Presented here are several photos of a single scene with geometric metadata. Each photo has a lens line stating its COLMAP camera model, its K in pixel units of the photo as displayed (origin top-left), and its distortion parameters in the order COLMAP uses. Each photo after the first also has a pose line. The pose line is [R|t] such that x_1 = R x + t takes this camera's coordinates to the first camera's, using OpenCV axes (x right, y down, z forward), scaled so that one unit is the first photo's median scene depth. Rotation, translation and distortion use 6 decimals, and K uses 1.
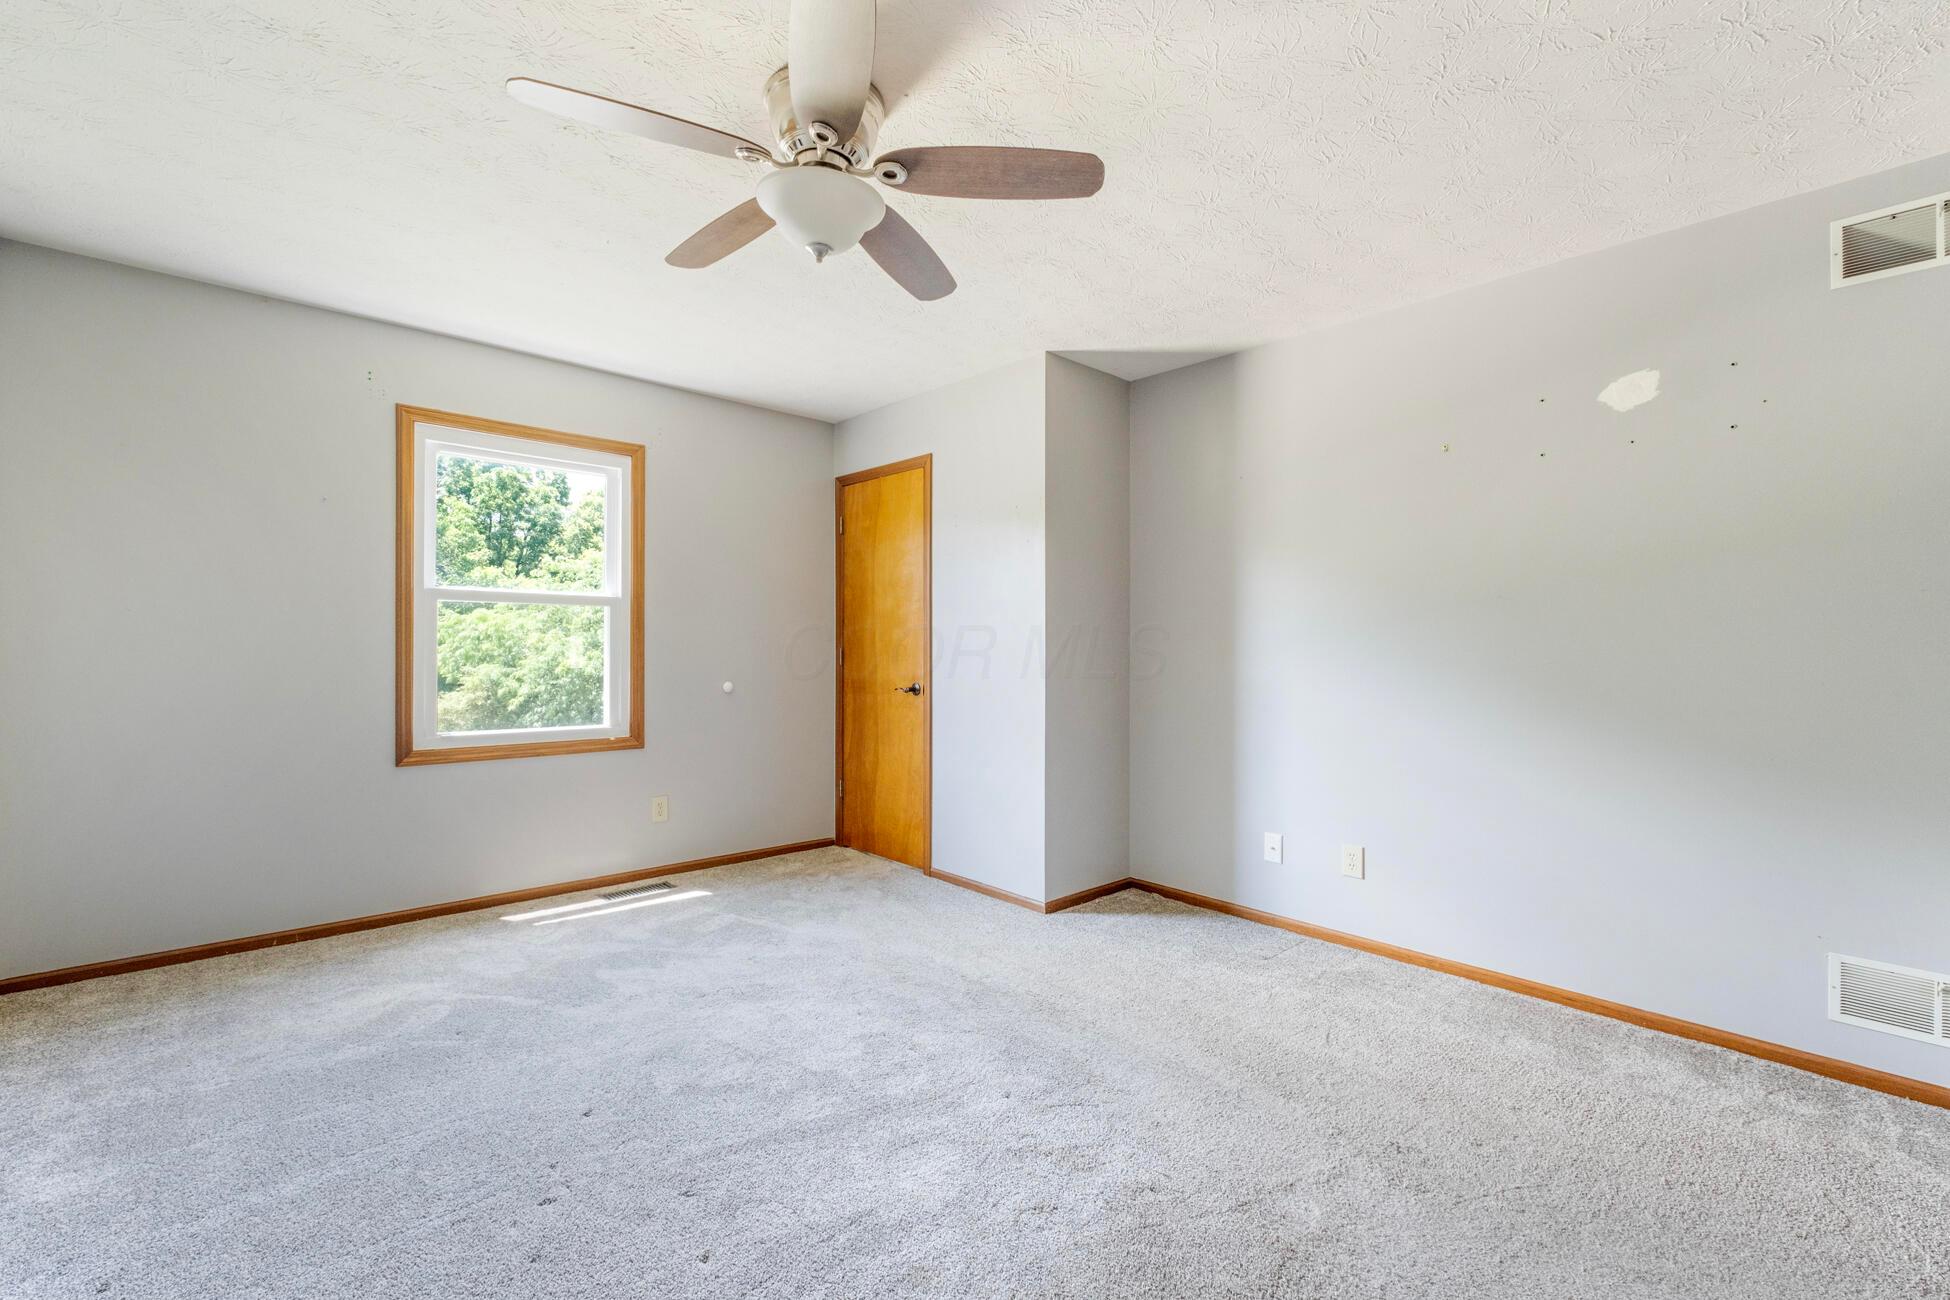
lens RADIAL K [[820.7, 0, 958.4], [0, 820.7, 644.4], [0, 0, 1]] dist [-0.005767, 0.002472]
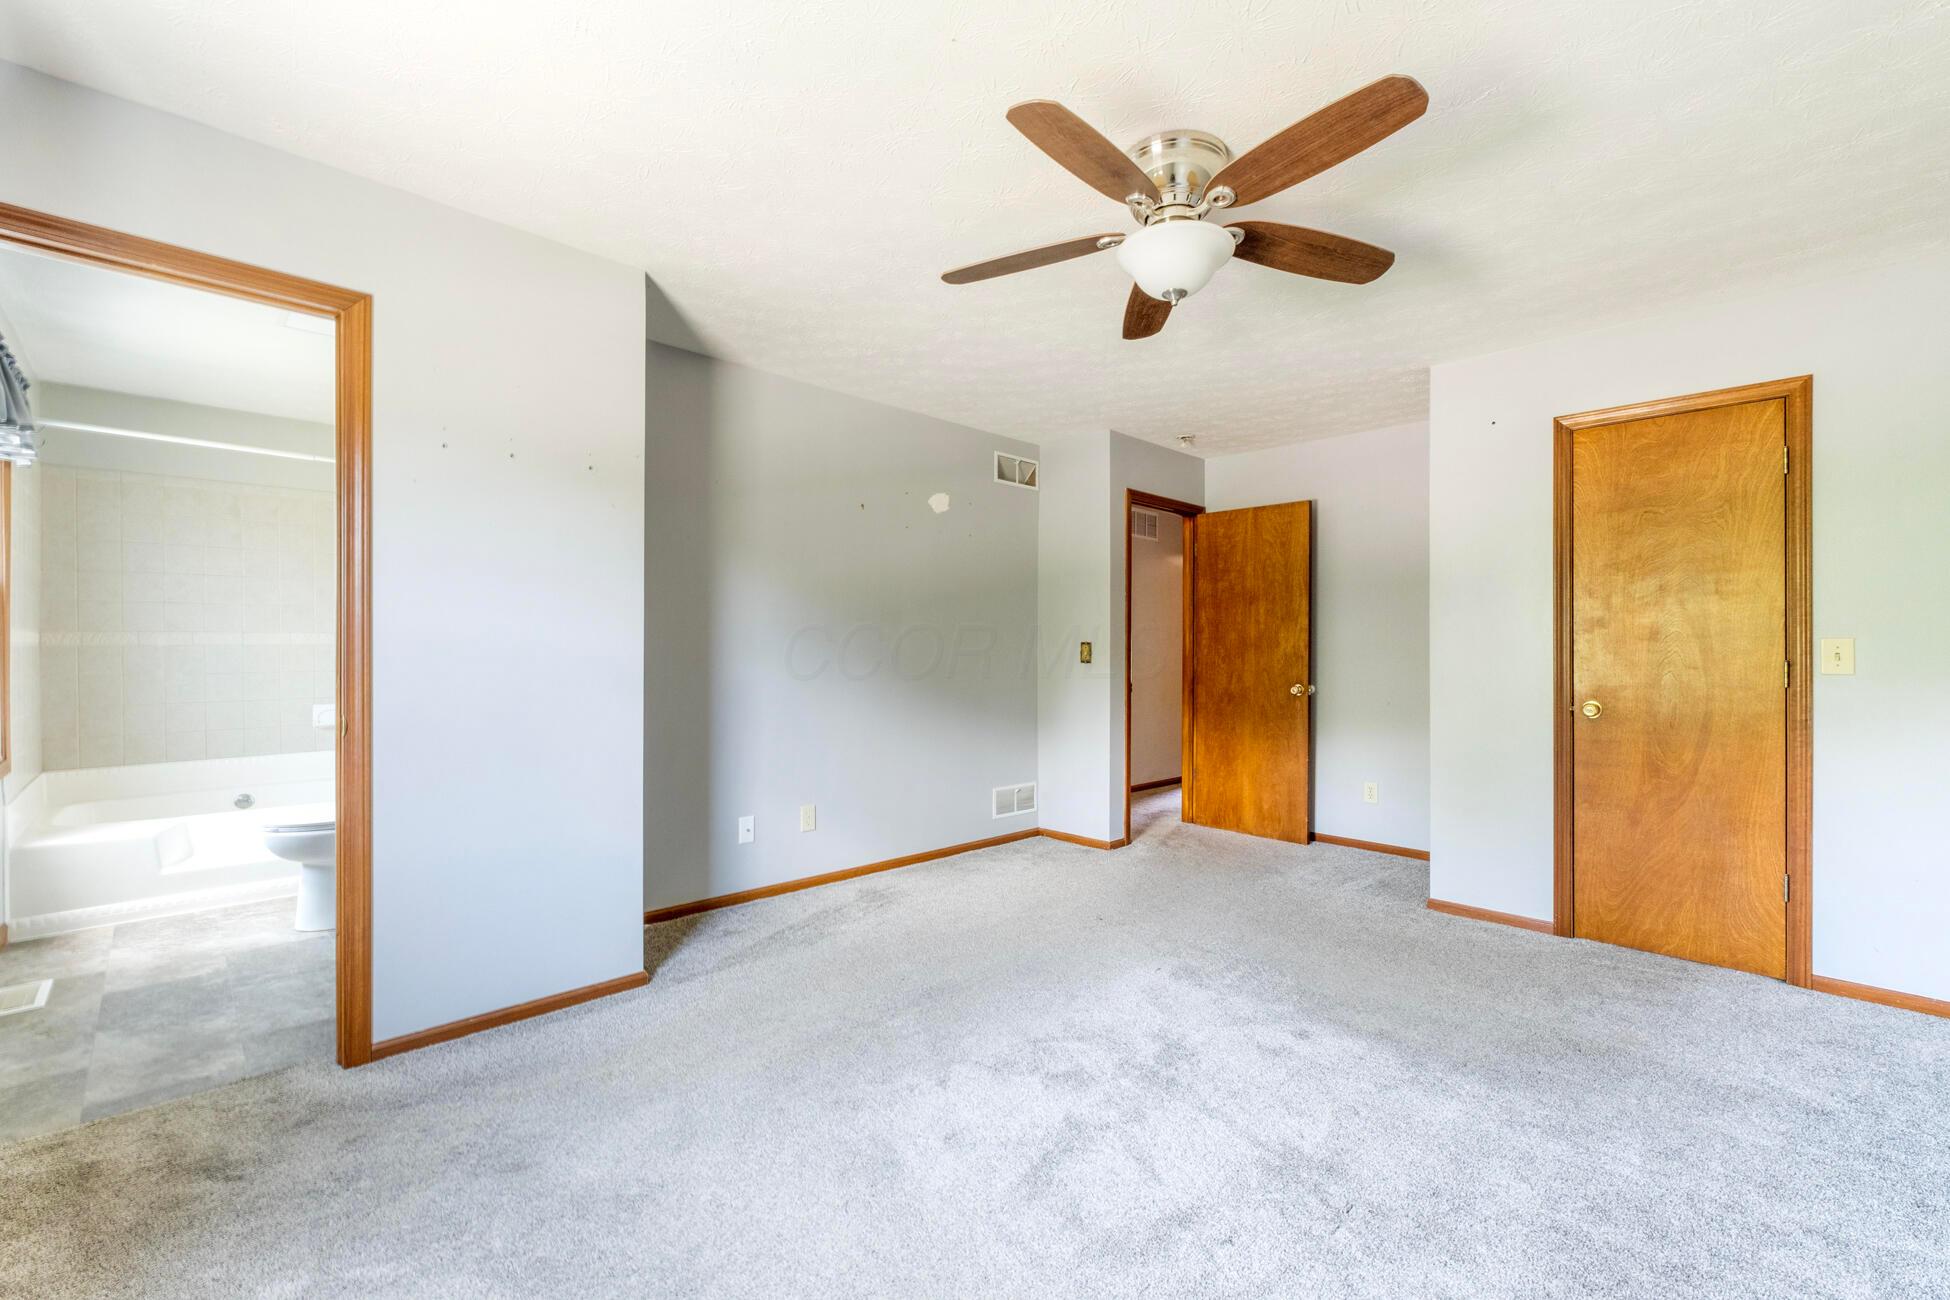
lens RADIAL K [[820.7, 0, 970.7], [0, 820.7, 646.4], [0, 0, 1]] dist [-0.005767, 0.002472]
pose [[-0.028172, -0.004644, 0.999592, -0.721190], [-0.009450, 0.999946, 0.004380, -0.004981], [-0.999558, -0.009323, -0.028214, 0.740422]]
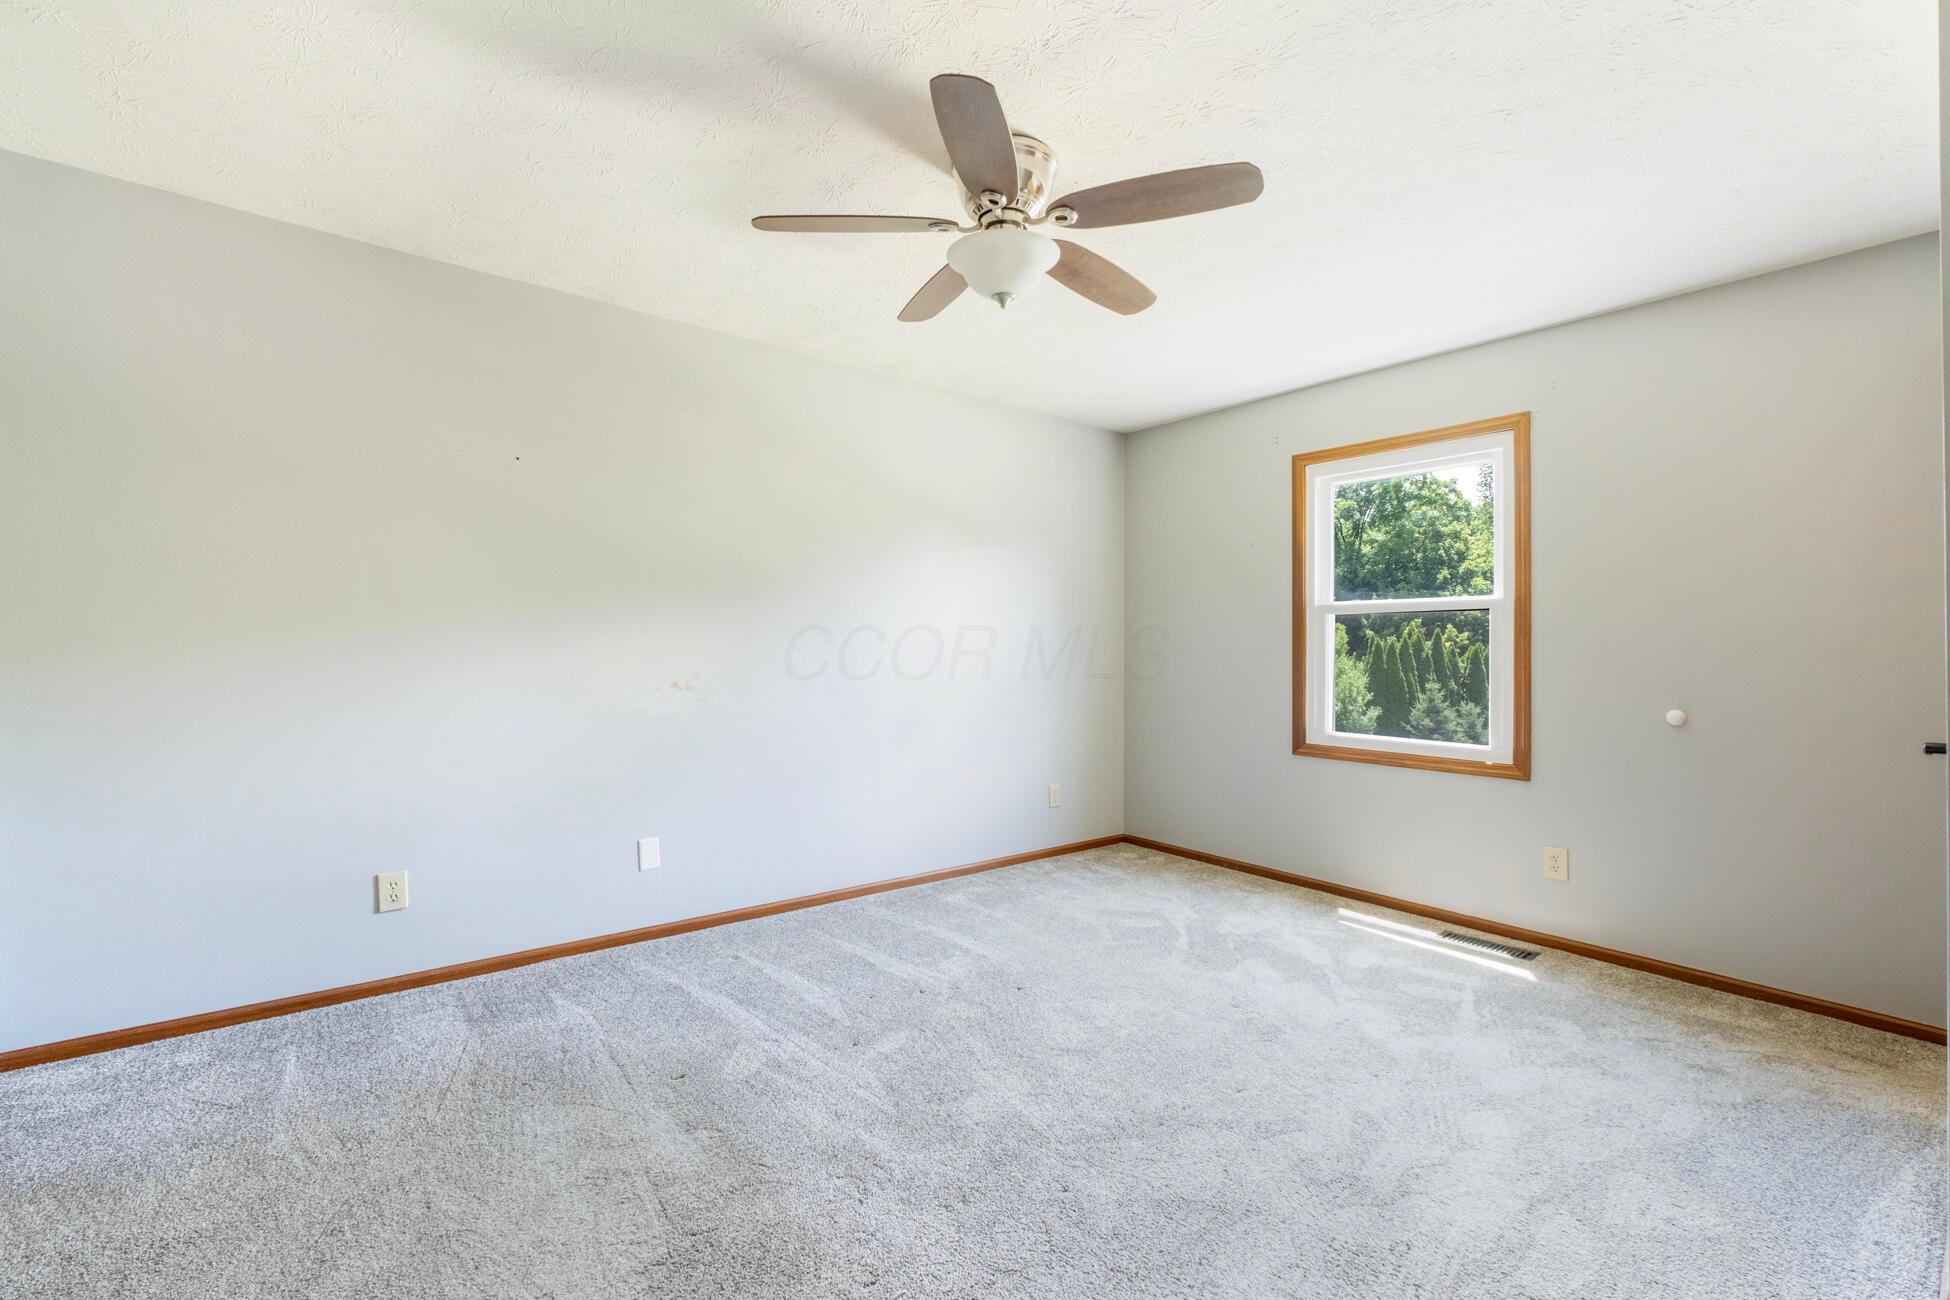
lens RADIAL K [[820.7, 0, 971.6], [0, 820.7, 654.2], [0, 0, 1]] dist [-0.005767, 0.002472]
pose [[-0.048550, -0.002885, -0.998817, 0.543189], [-0.009116, 0.999955, -0.002445, 0.008211], [0.998779, 0.008987, -0.048575, 0.573292]]
